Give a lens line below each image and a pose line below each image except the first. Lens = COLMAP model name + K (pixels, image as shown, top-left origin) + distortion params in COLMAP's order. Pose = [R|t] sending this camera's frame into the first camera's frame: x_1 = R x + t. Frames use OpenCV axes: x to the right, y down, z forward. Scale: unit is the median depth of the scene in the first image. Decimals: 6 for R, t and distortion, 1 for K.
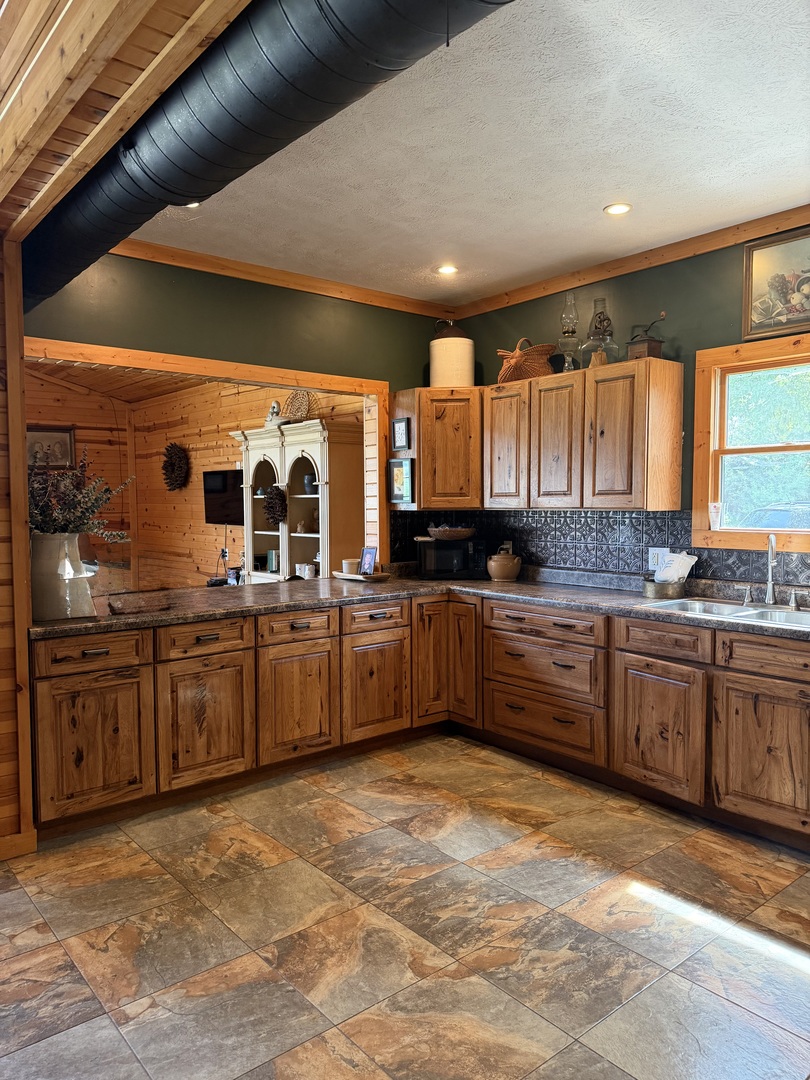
lens RADIAL K [[756.7, 0, 408.9], [0, 756.7, 549.7], [0, 0, 1]] dist [0.083156, -0.119953]
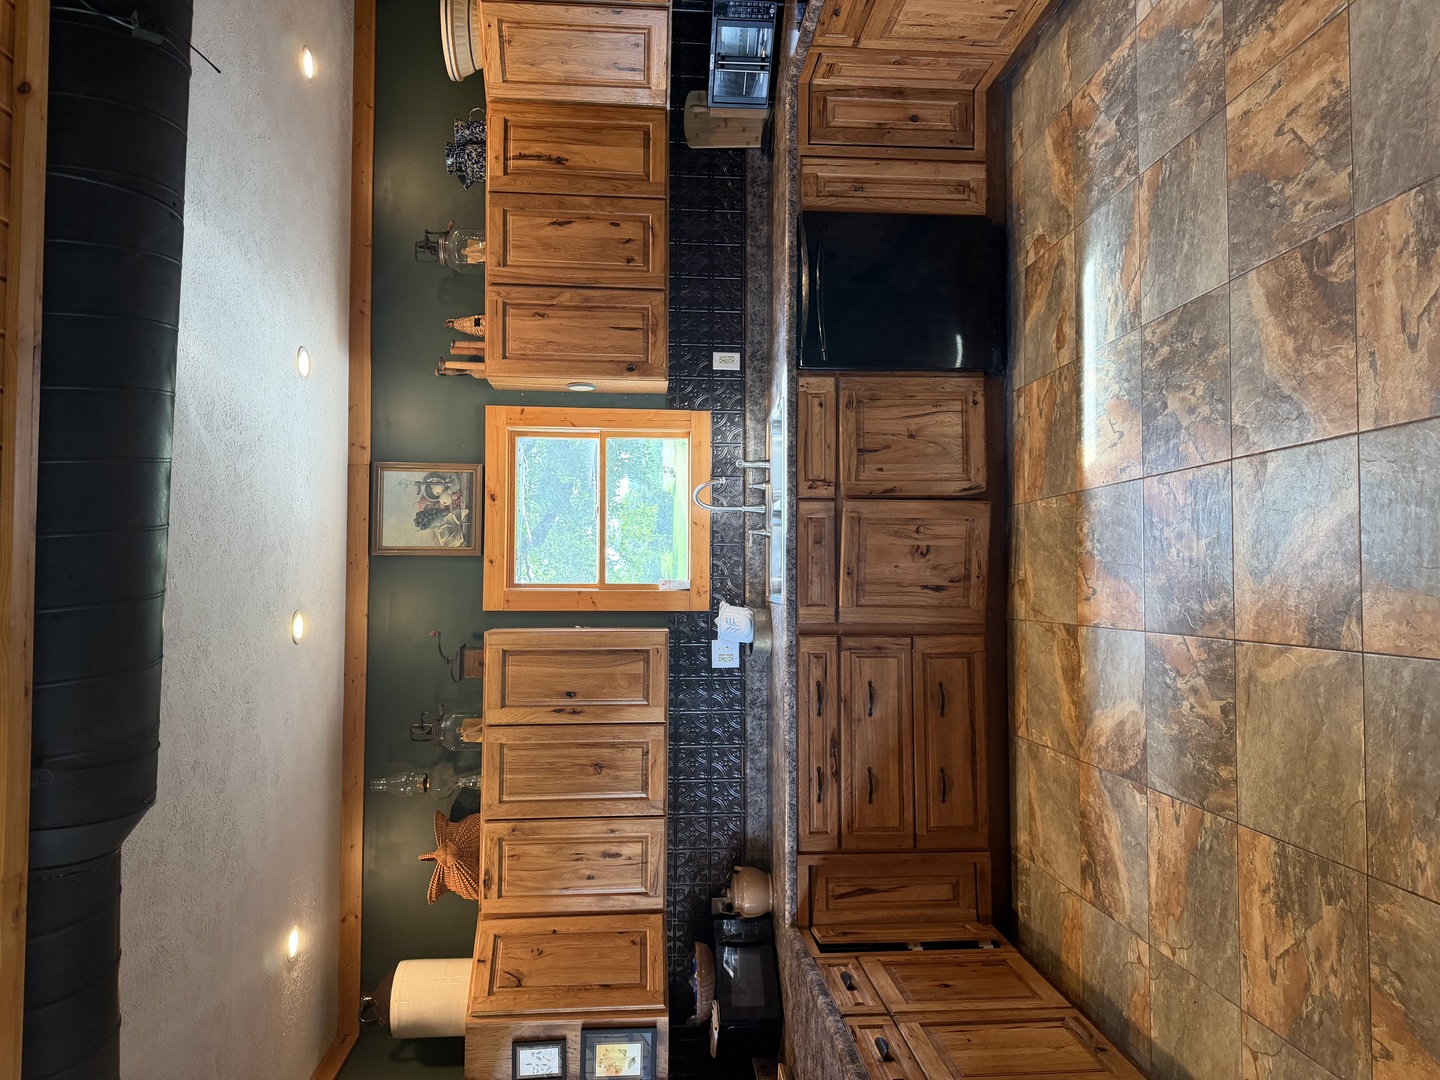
lens RADIAL K [[1015.7, 0, 724.2], [0, 1015.7, 546.8], [0, 0, 1]] dist [0.153315, -0.235827]
pose [[-0.060061, -0.610092, 0.790051, -0.572126], [0.998182, -0.040622, 0.044515, -0.040020], [0.004936, 0.791289, 0.611423, 0.268812]]
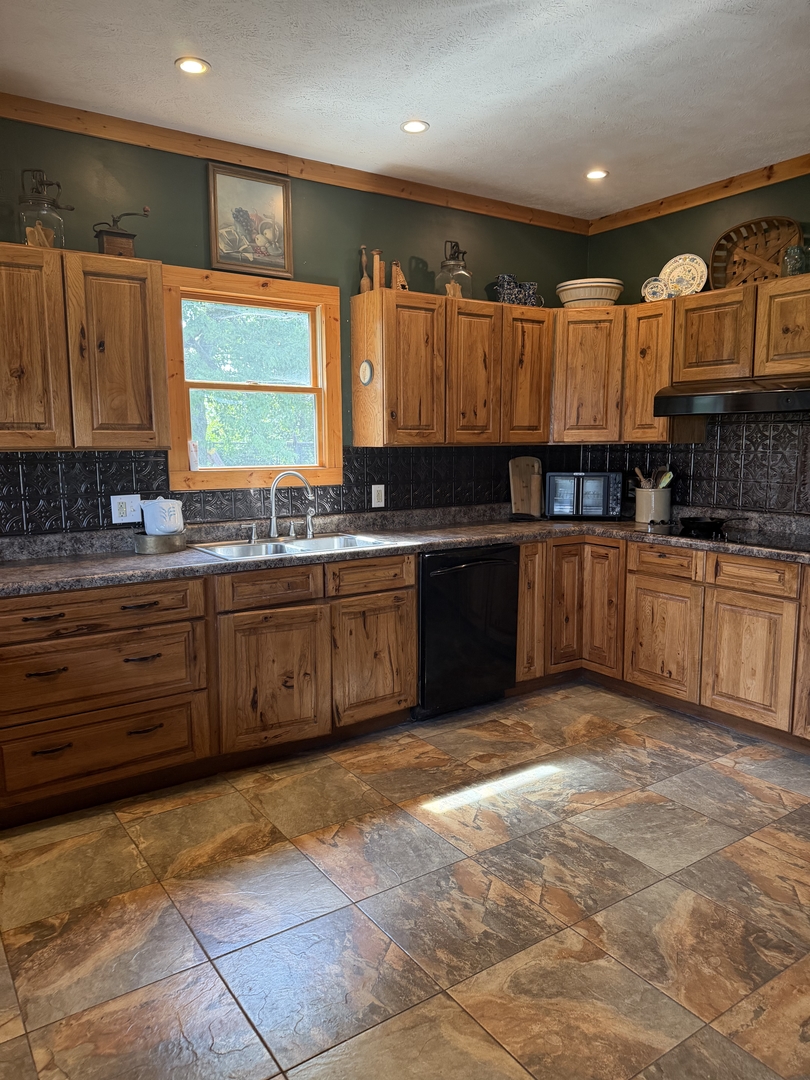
lens RADIAL K [[761.8, 0, 405.1], [0, 761.8, 544.1], [0, 0, 1]] dist [0.153315, -0.235827]
pose [[0.098671, -0.135695, 0.985825, -0.570083], [0.065649, 0.989389, 0.129615, -0.046359], [-0.992952, 0.051929, 0.106532, 0.728982]]
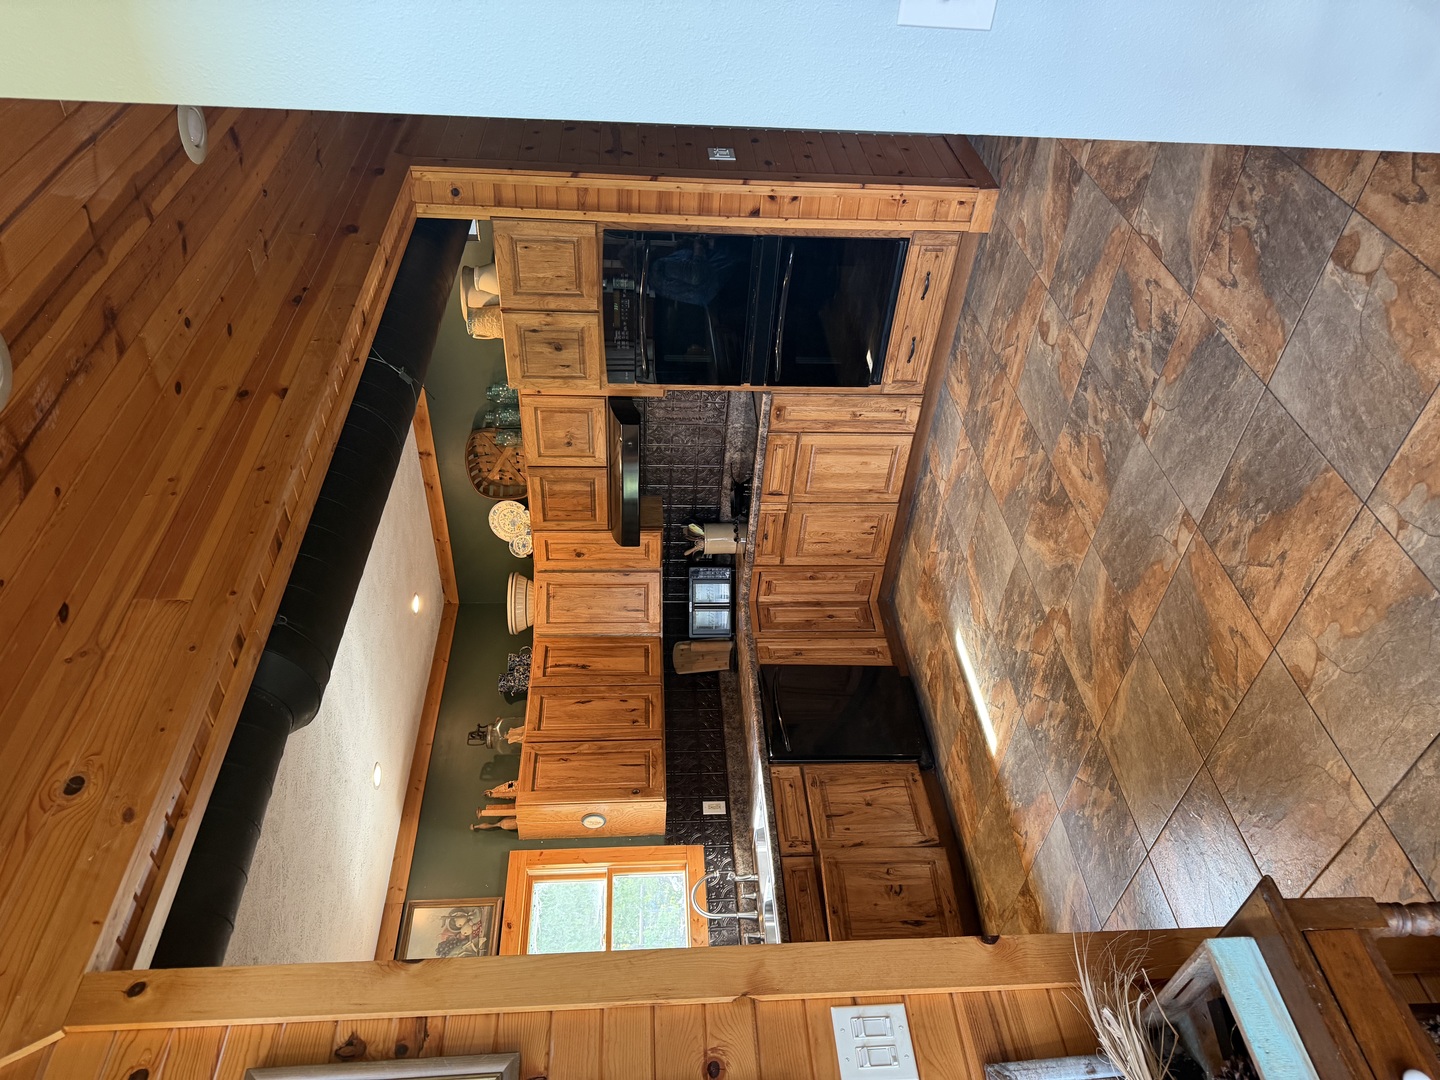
lens RADIAL K [[1015.7, 0, 724.2], [0, 1015.7, 546.8], [0, 0, 1]] dist [0.153315, -0.235827]
pose [[-0.089783, 0.141786, 0.985817, -1.019598], [0.993293, -0.059657, 0.099044, -0.087428], [0.072853, 0.988098, -0.135479, 0.710354]]
